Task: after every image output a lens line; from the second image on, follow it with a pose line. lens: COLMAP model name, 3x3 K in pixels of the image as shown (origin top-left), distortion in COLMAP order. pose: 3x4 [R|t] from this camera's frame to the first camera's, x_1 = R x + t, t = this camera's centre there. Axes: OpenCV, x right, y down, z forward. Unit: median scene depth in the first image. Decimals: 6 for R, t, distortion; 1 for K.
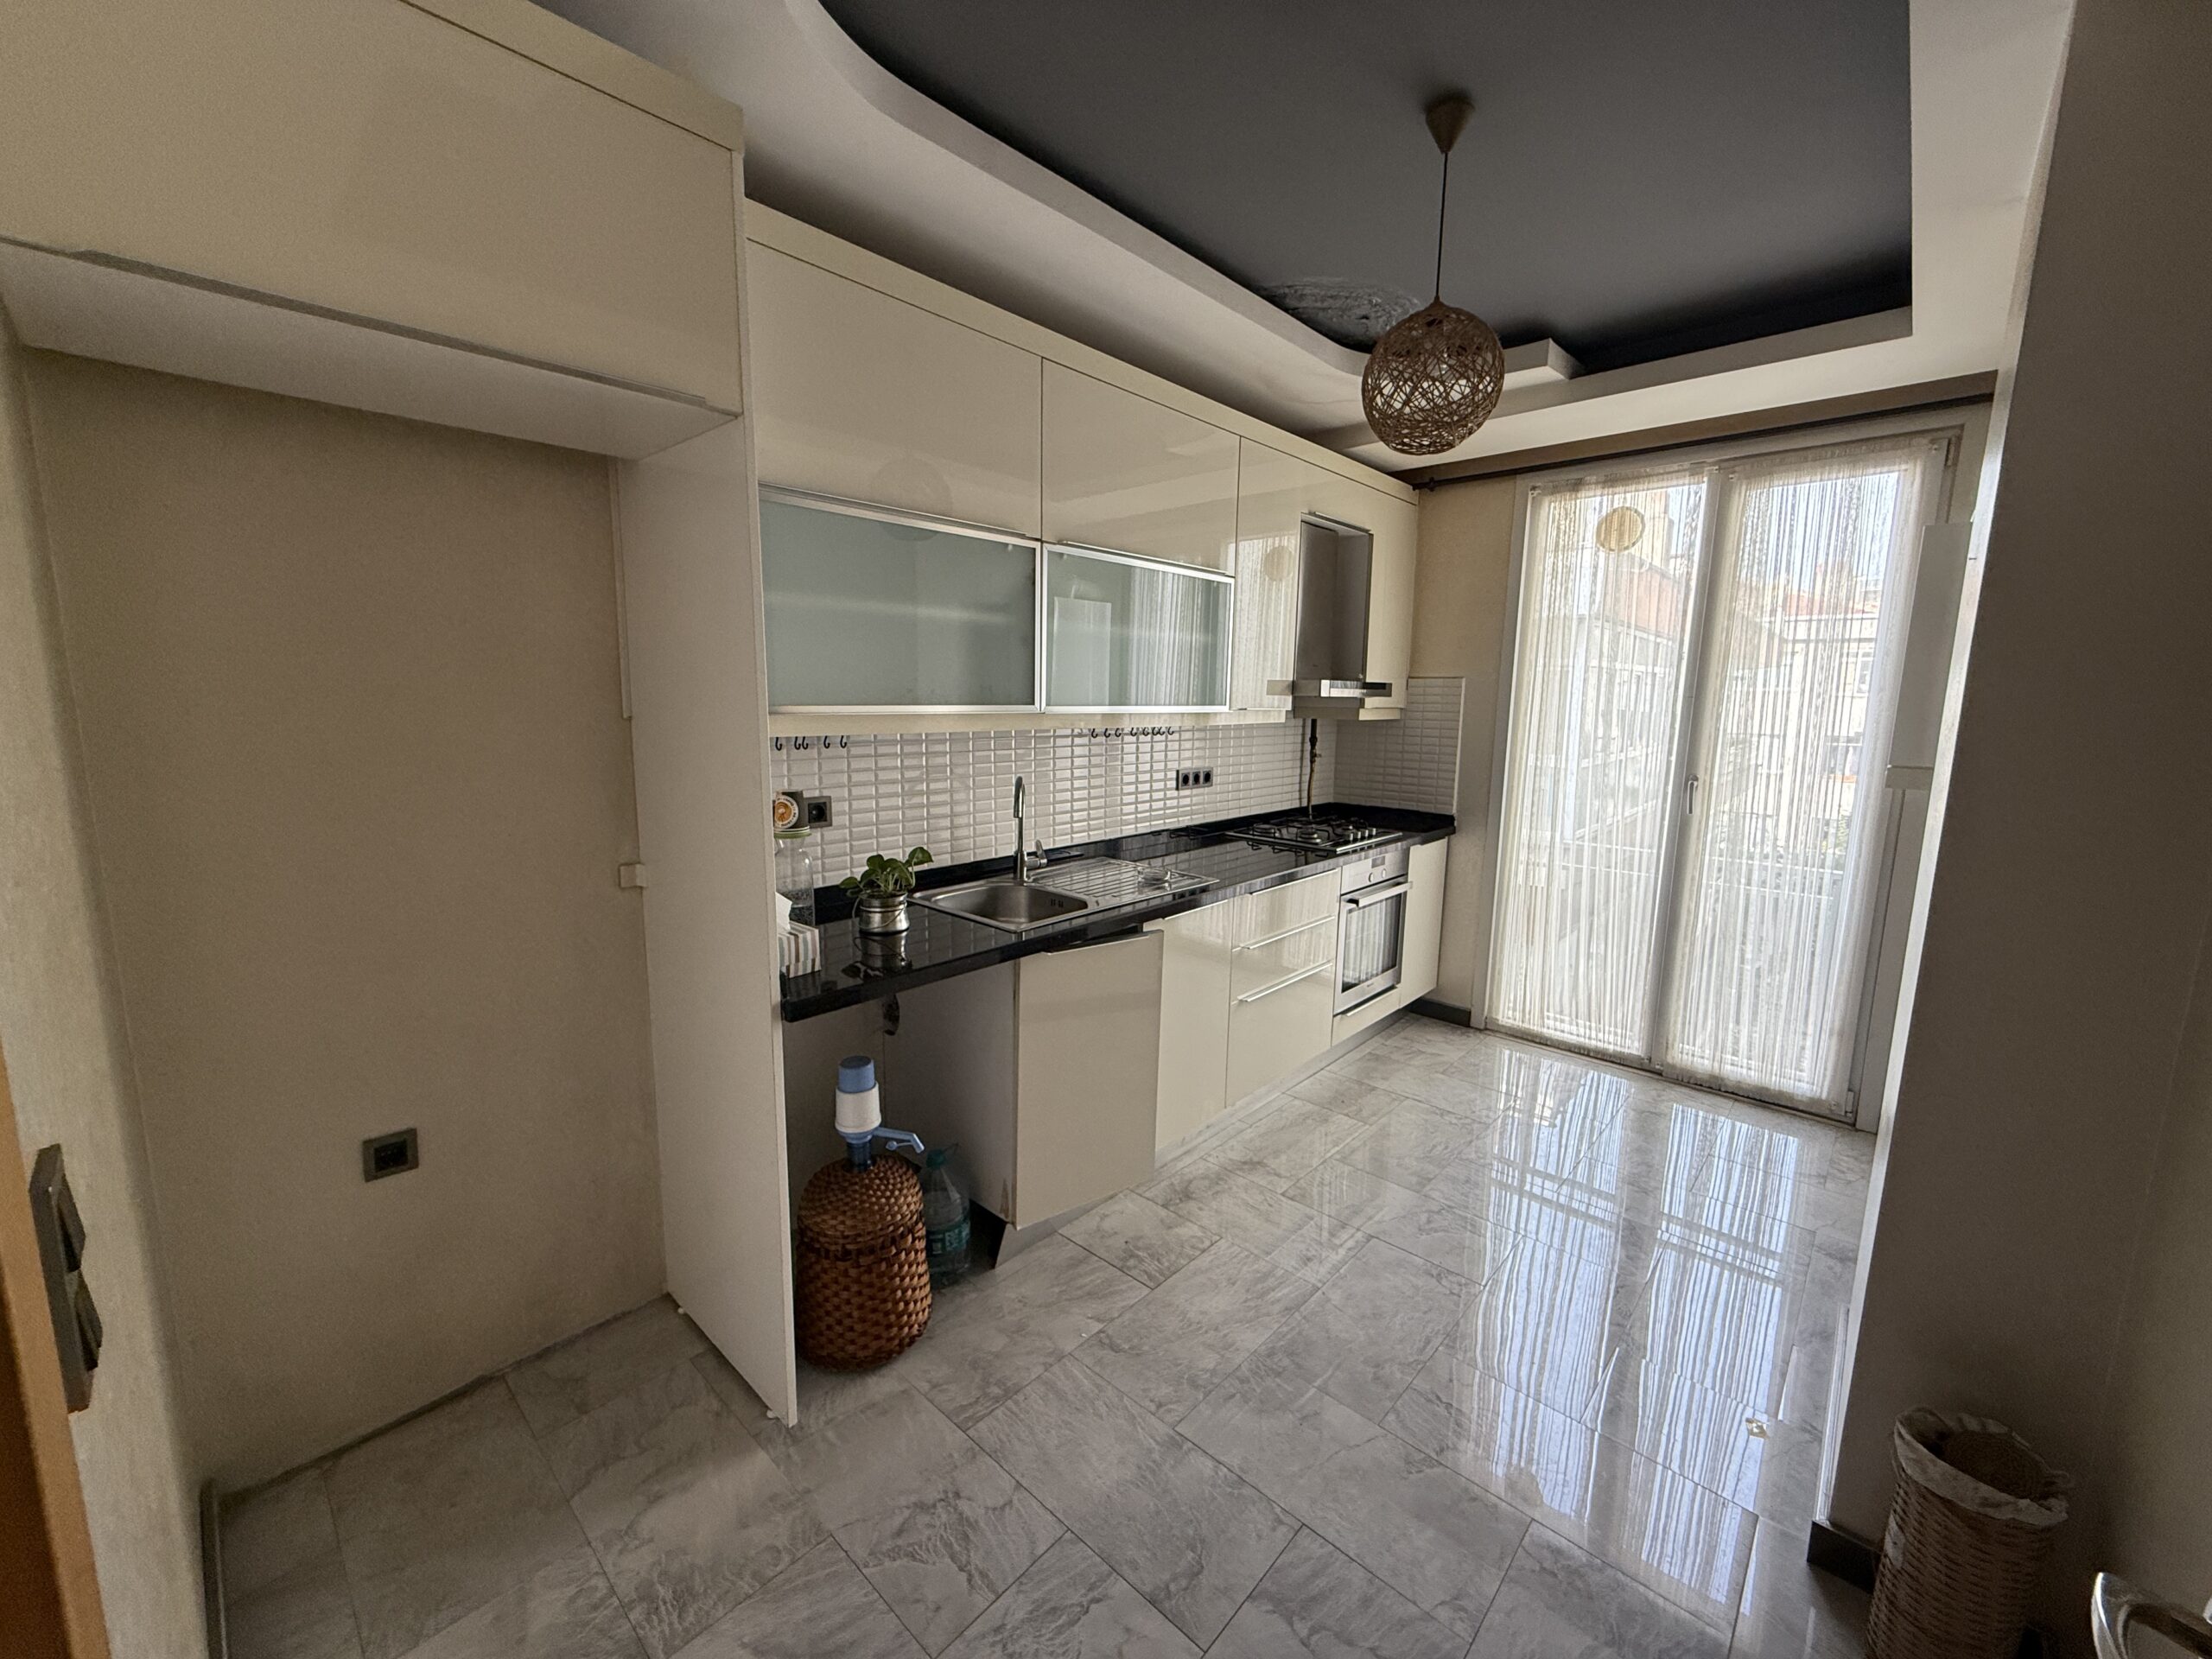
lens RADIAL K [[883.0, 0, 1104.0], [0, 883.0, 829.0], [0, 0, 1]] dist [-0.000703, -0.000012]
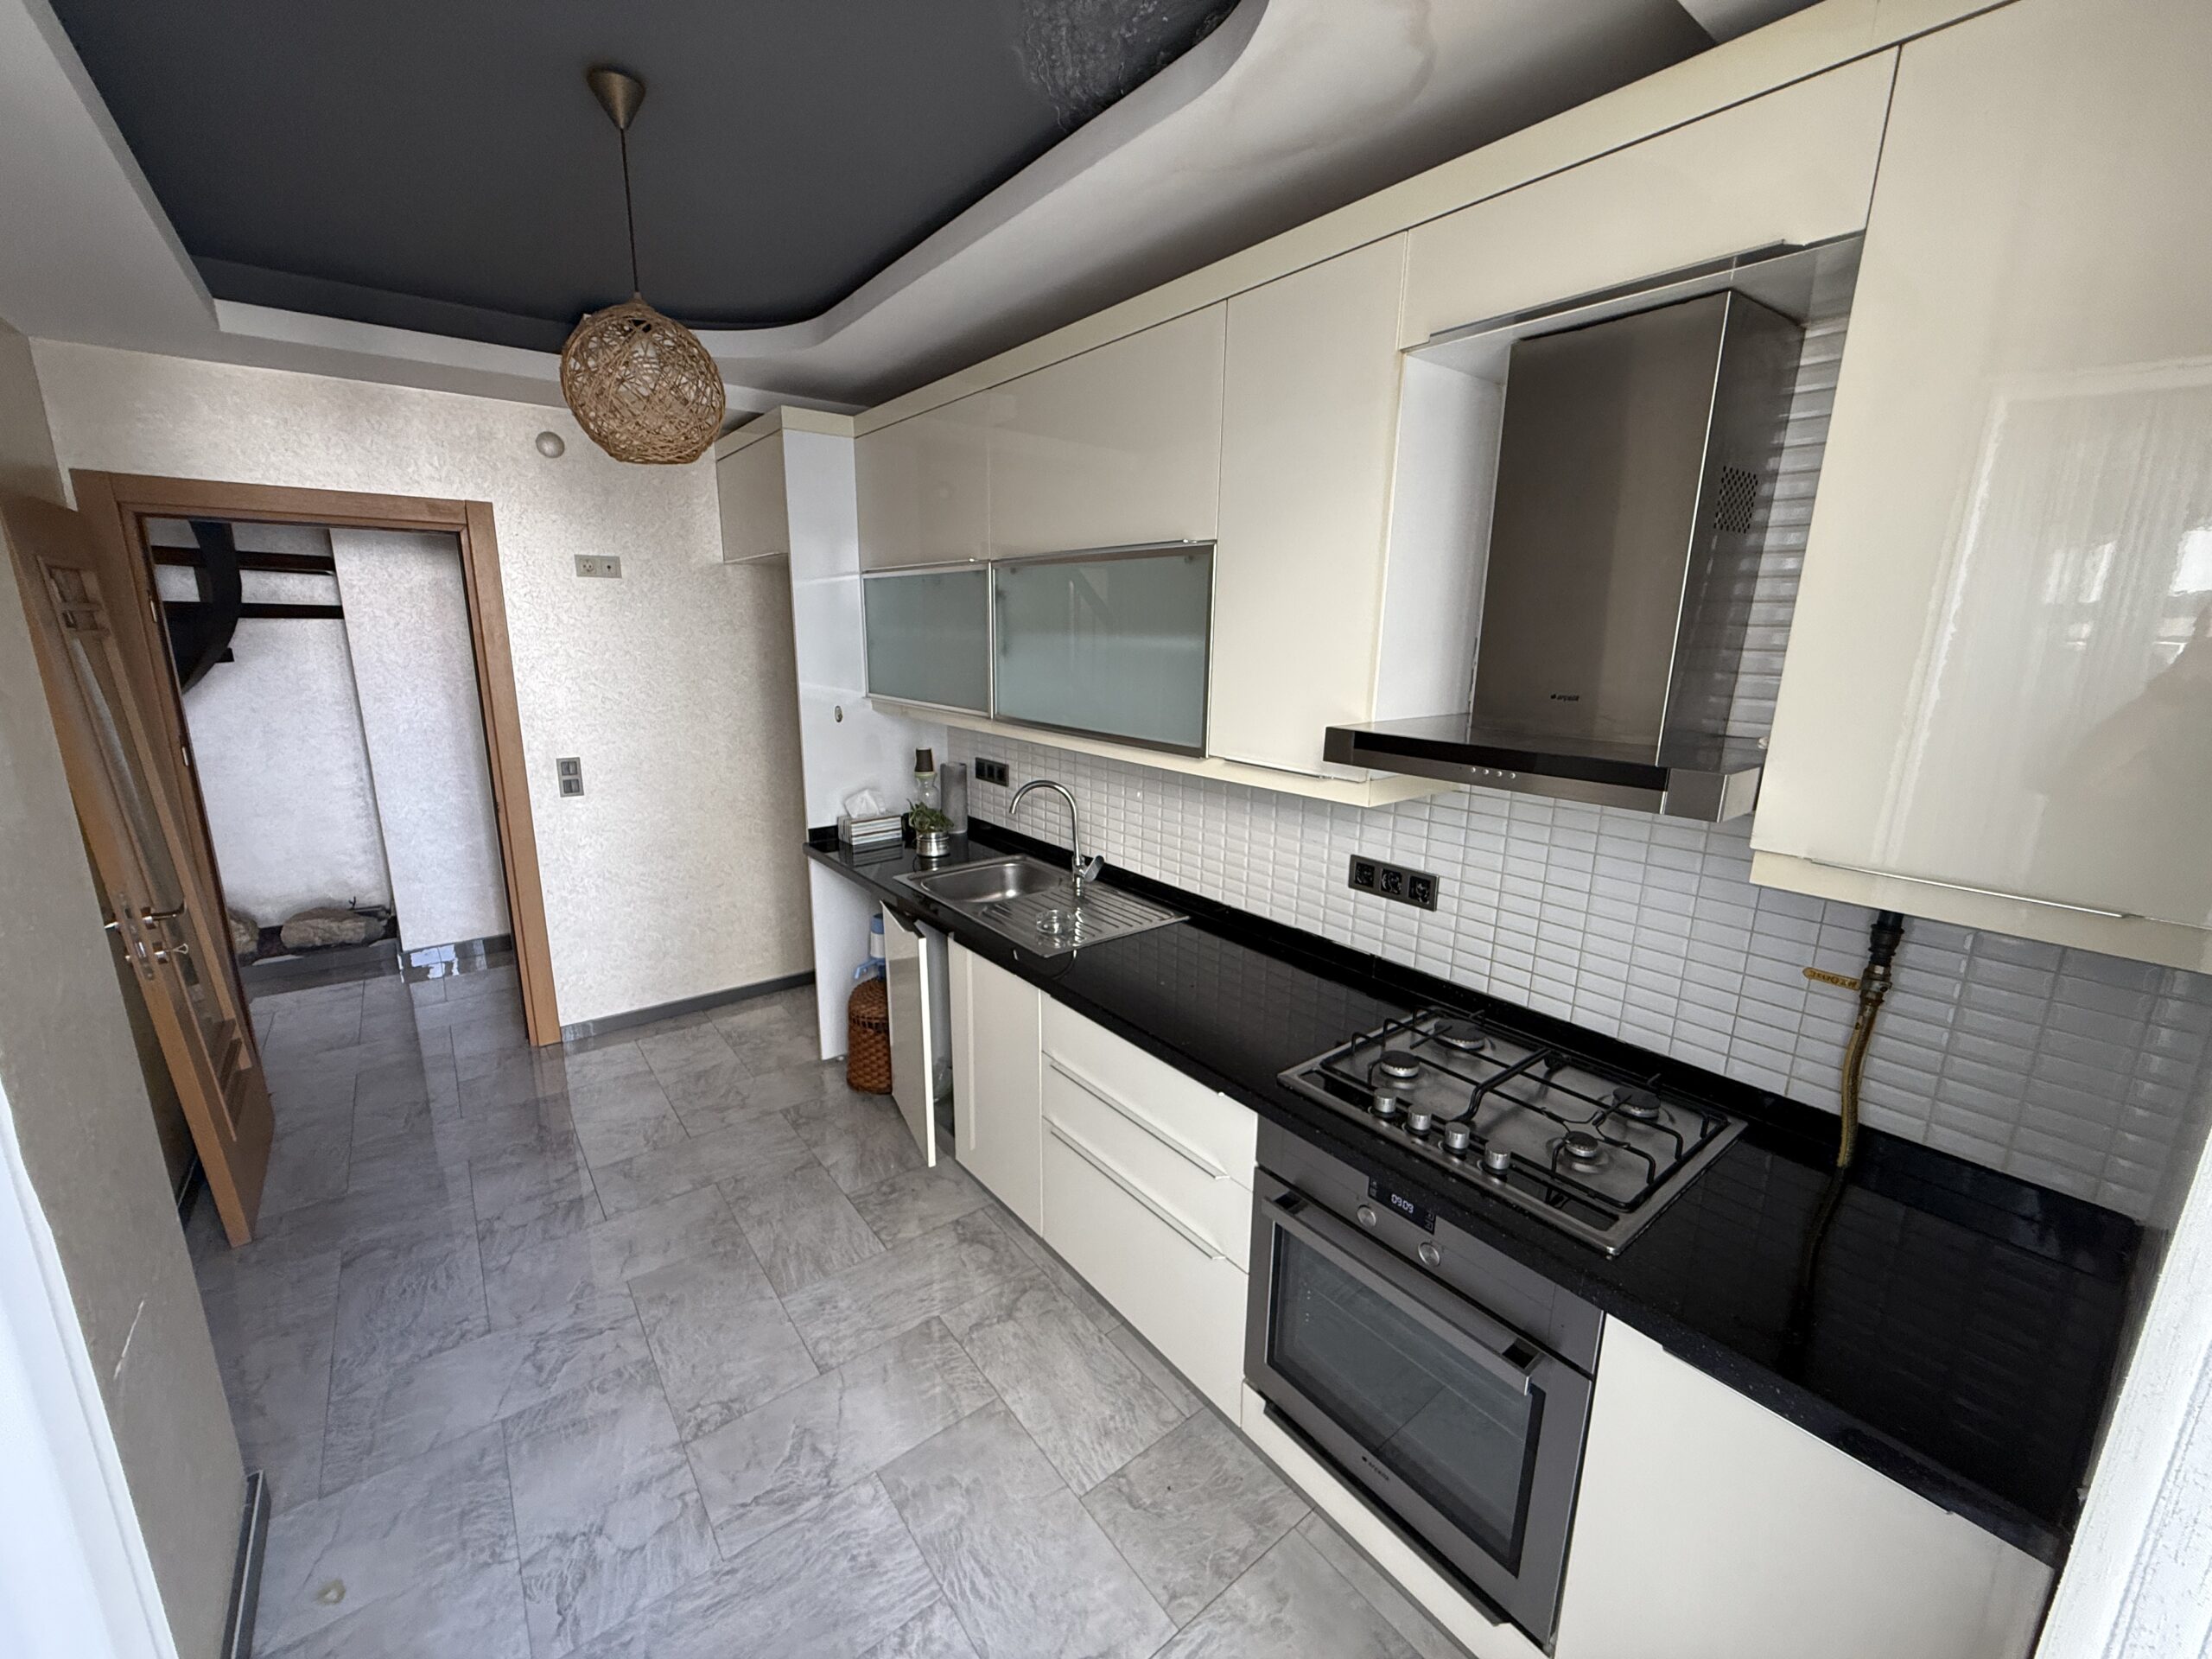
lens RADIAL K [[883.0, 0, 1104.9], [0, 883.0, 826.1], [0, 0, 1]] dist [-0.000703, -0.000012]
pose [[-0.157112, 0.210527, -0.964880, 0.940202], [-0.158865, 0.958903, 0.235091, -0.272524], [0.974719, 0.190221, -0.117210, 1.228147]]
